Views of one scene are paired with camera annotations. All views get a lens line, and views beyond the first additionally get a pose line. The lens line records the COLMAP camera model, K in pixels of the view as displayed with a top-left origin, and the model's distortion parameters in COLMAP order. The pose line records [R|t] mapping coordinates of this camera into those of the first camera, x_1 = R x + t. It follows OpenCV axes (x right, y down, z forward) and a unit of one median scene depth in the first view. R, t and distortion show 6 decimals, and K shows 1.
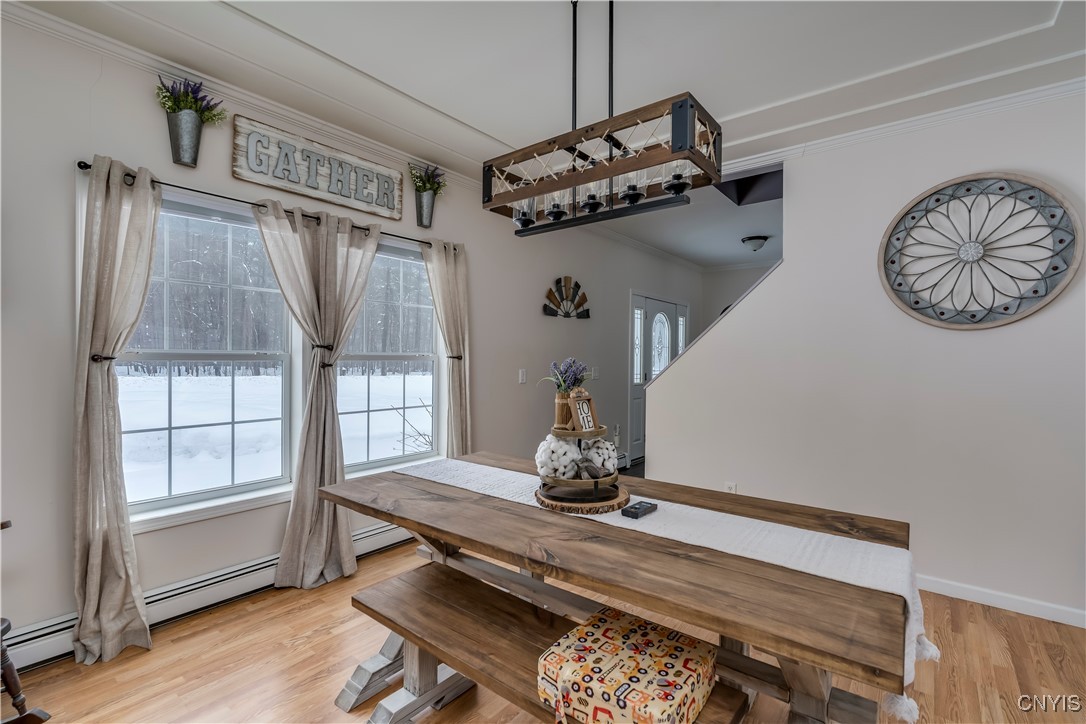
lens RADIAL K [[496.0, 0, 551.2], [0, 496.0, 362.6], [0, 0, 1]] dist [-0.010220, 0.002901]
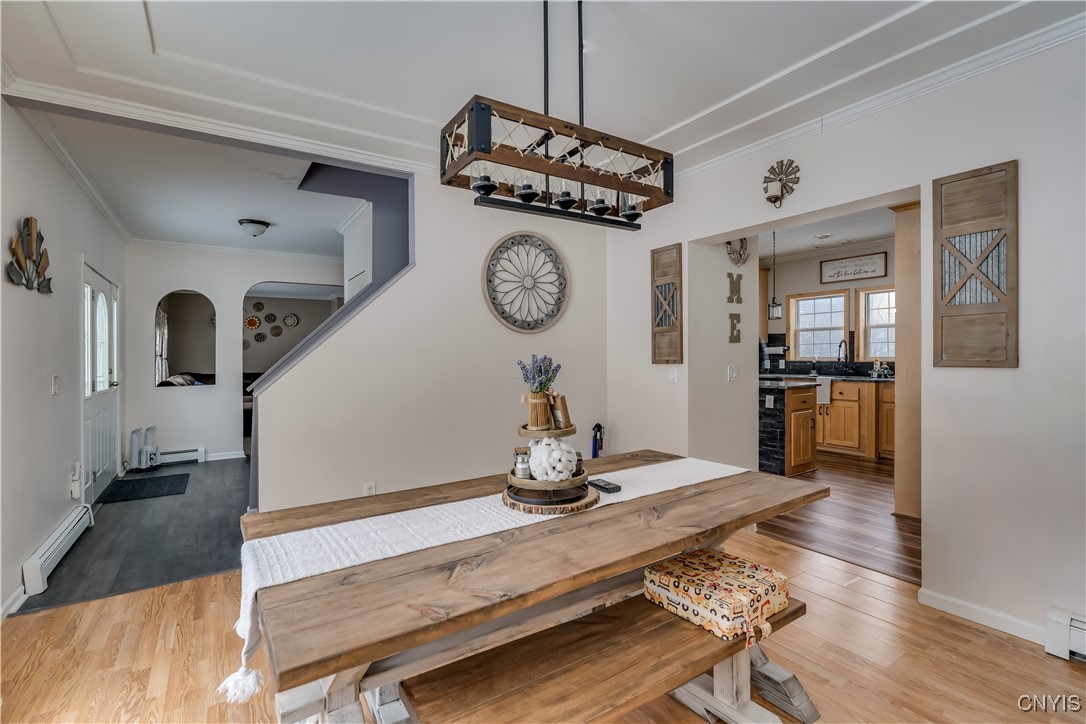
lens RADIAL K [[496.0, 0, 540.1], [0, 496.0, 361.2], [0, 0, 1]] dist [-0.010220, 0.002901]
pose [[0.312120, -0.026141, 0.949683, -0.907227], [0.023907, 0.999521, 0.019655, -0.015794], [-0.949742, 0.016569, 0.312595, 0.746847]]
